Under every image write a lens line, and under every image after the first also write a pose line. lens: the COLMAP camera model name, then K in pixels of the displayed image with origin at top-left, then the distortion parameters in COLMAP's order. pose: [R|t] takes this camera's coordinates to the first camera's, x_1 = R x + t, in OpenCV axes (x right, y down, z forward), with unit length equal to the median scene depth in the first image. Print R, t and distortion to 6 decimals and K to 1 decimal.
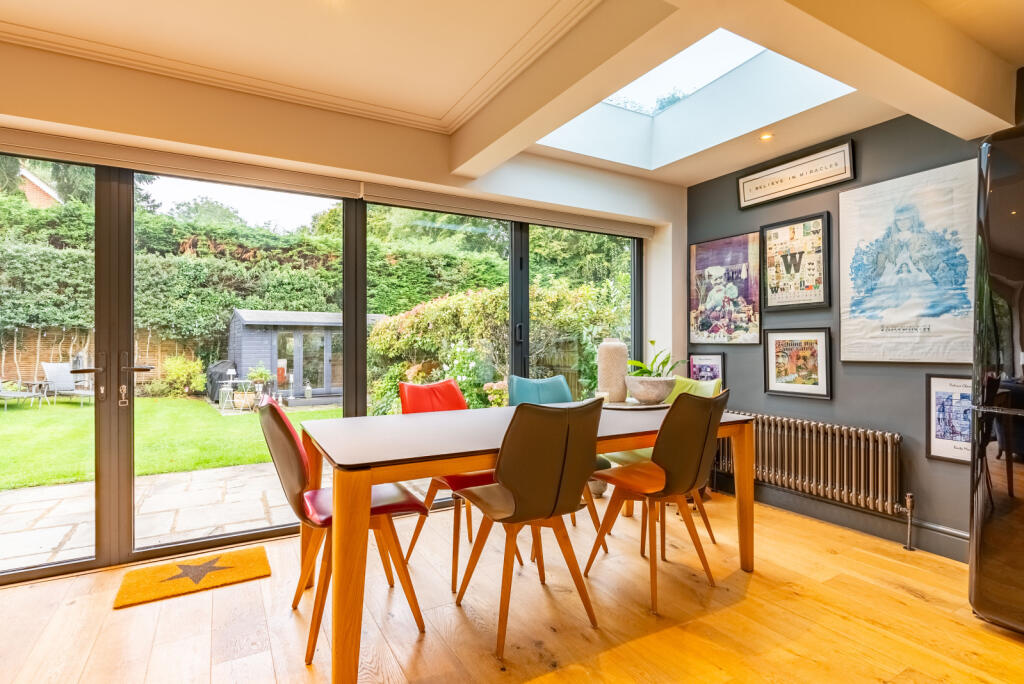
lens RADIAL K [[516.2, 0, 512.3], [0, 516.2, 339.9], [0, 0, 1]] dist [0.003018, -0.000297]
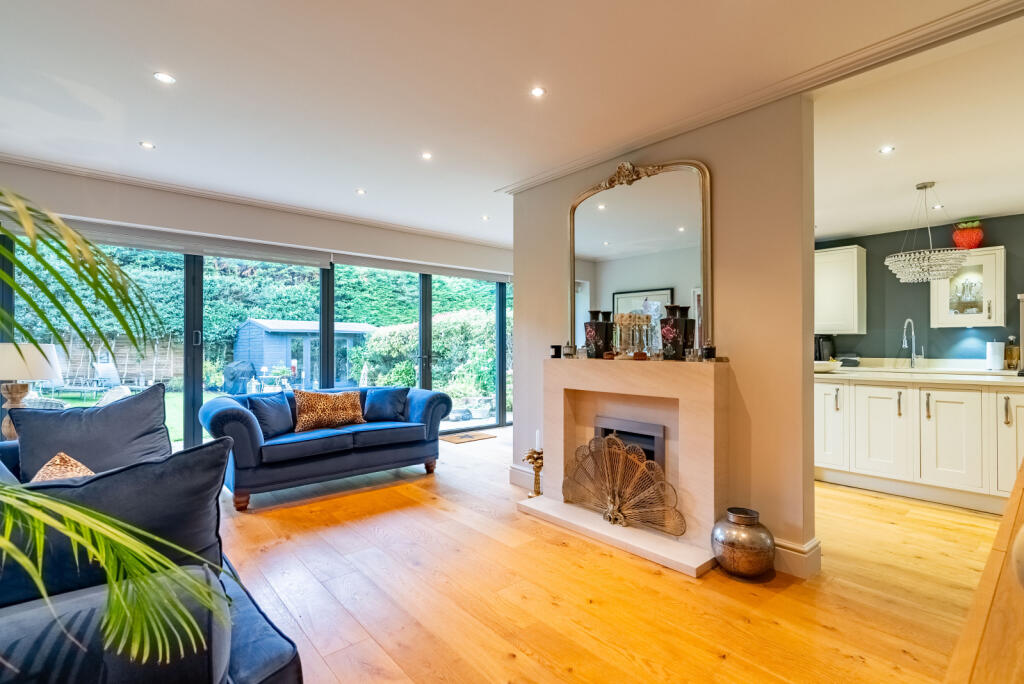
lens RADIAL K [[456.8, 0, 516.3], [0, 456.8, 343.5], [0, 0, 1]] dist [-0.016283, 0.001862]
pose [[0.982968, 0.001029, 0.183772, -0.664219], [-0.000629, 0.999997, -0.002233, 0.004793], [-0.183774, 0.002080, 0.982966, -0.960202]]
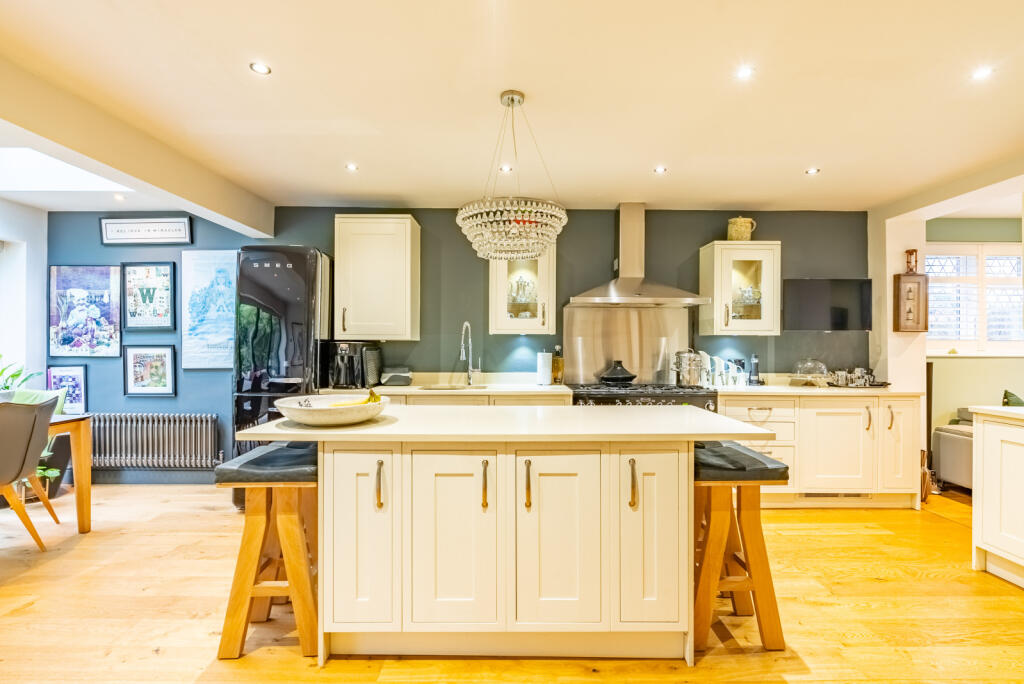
lens RADIAL K [[456.8, 0, 518.7], [0, 456.8, 343.3], [0, 0, 1]] dist [-0.016283, 0.001862]
pose [[0.474801, 0.004399, 0.880082, -0.020376], [-0.005091, 0.999985, -0.002251, -0.026579], [-0.880078, -0.003412, 0.474816, -0.350960]]
